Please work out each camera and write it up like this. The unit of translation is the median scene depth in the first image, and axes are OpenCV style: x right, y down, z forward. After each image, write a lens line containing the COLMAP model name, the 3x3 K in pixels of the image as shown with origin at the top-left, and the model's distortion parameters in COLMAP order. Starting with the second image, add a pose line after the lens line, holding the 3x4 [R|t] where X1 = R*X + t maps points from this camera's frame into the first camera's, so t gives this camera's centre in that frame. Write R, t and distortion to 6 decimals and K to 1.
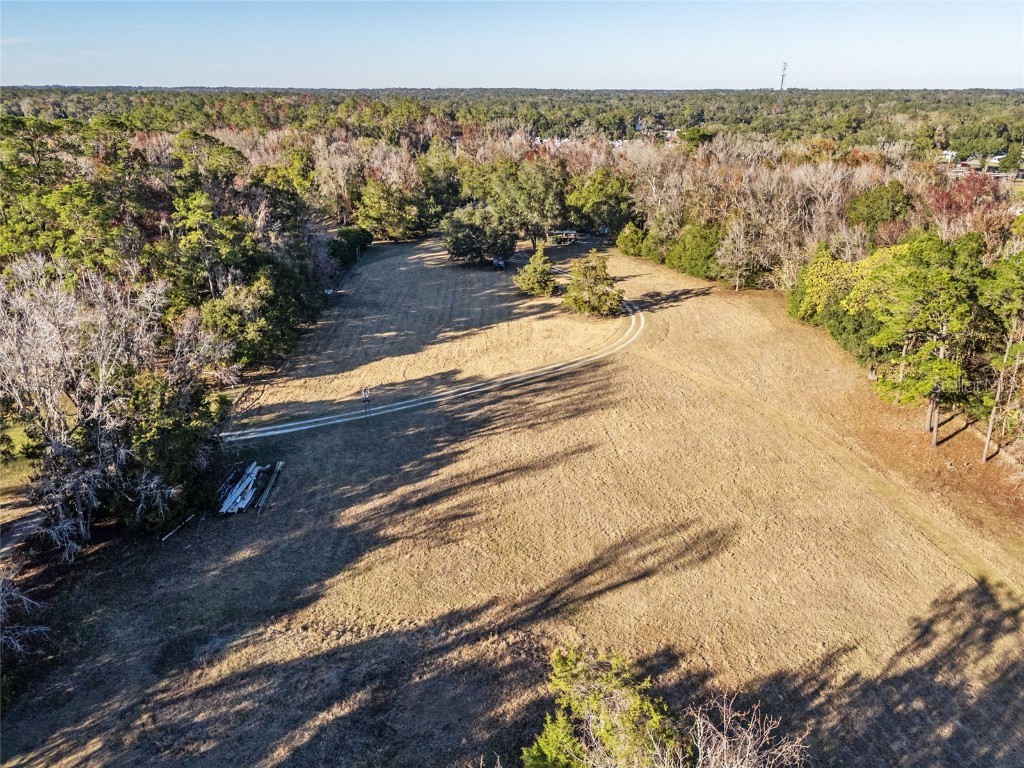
lens RADIAL K [[760.3, 0, 512.0], [0, 760.3, 384.0], [0, 0, 1]] dist [0.056849, -0.002906]
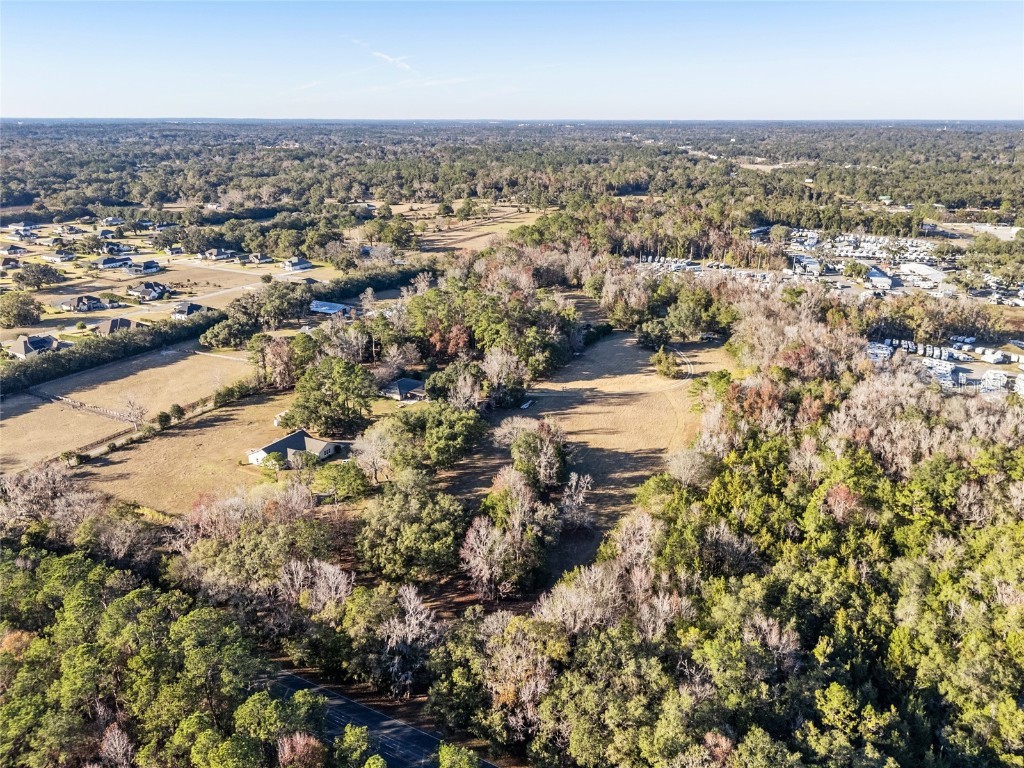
lens RADIAL K [[760.3, 0, 512.0], [0, 760.3, 384.0], [0, 0, 1]] dist [0.056849, -0.002906]
pose [[0.883689, 0.157681, -0.440716, 0.941119], [-0.169000, 0.985520, 0.013738, -0.015996], [0.436500, 0.062341, 0.897542, -1.876945]]
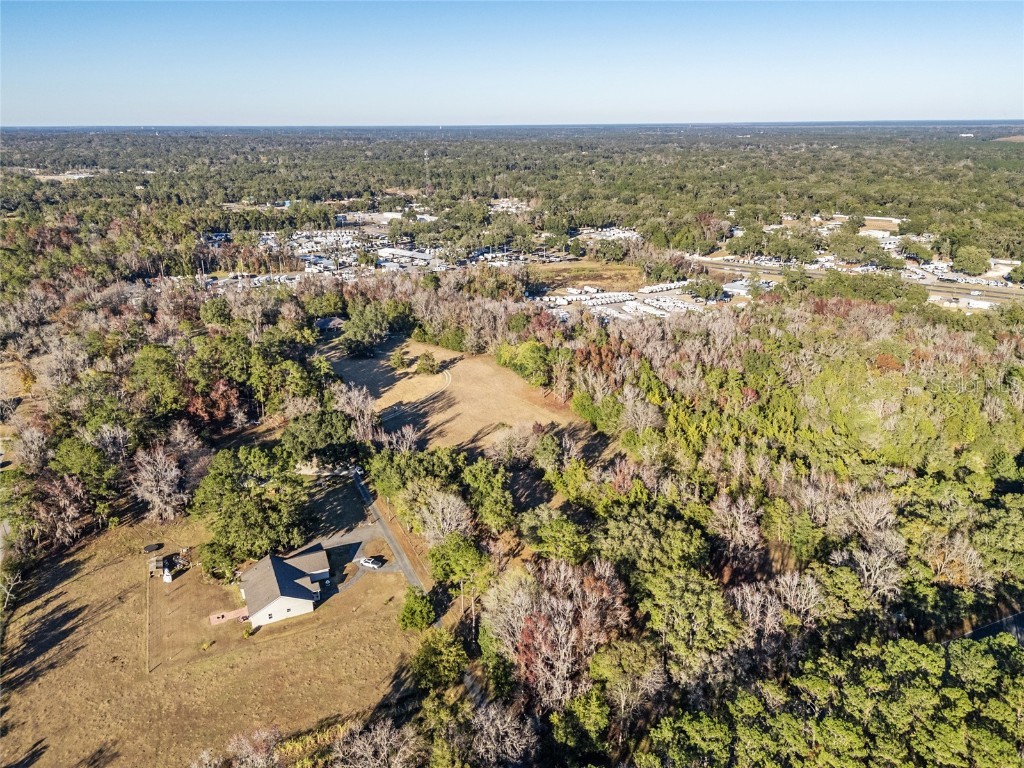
lens RADIAL K [[760.3, 0, 512.0], [0, 760.3, 384.0], [0, 0, 1]] dist [0.056849, -0.002906]
pose [[0.899407, -0.148746, 0.411025, -0.852321], [0.162171, 0.986760, 0.002235, -0.017494], [-0.405915, 0.064646, 0.911622, -1.783440]]
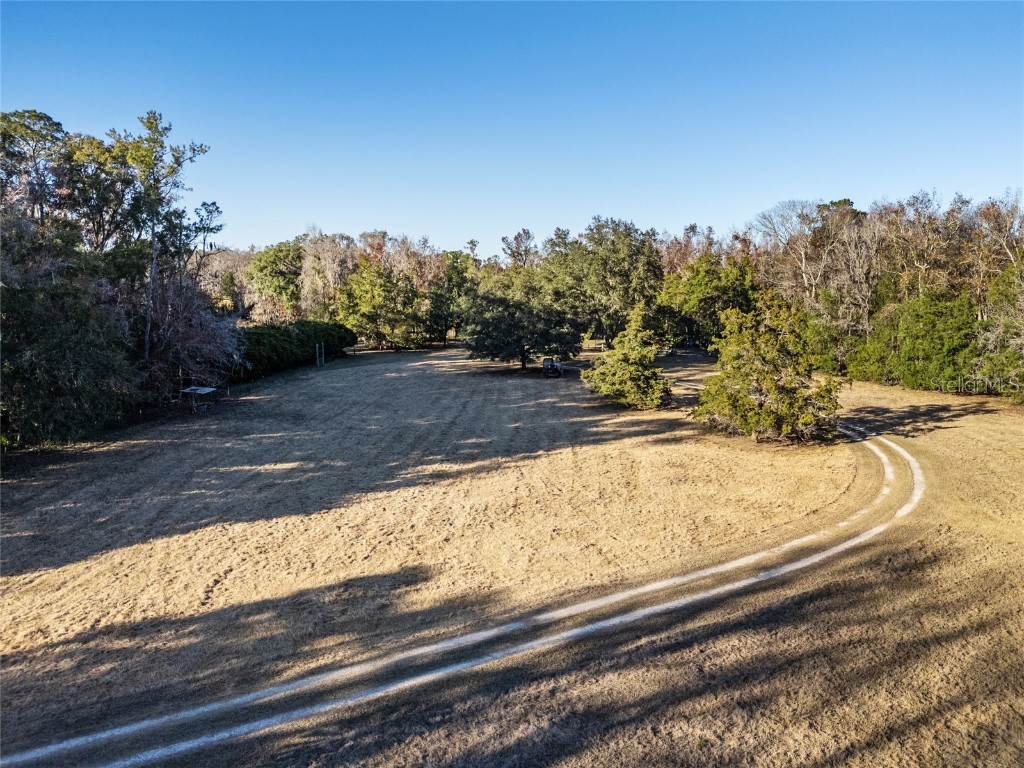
lens RADIAL K [[760.3, 0, 512.0], [0, 760.3, 384.0], [0, 0, 1]] dist [0.056849, -0.002906]
pose [[0.997893, 0.010029, -0.064100, -0.018048], [-0.024512, 0.973032, -0.229363, -0.019393], [0.060071, 0.230451, 0.971228, 0.655033]]
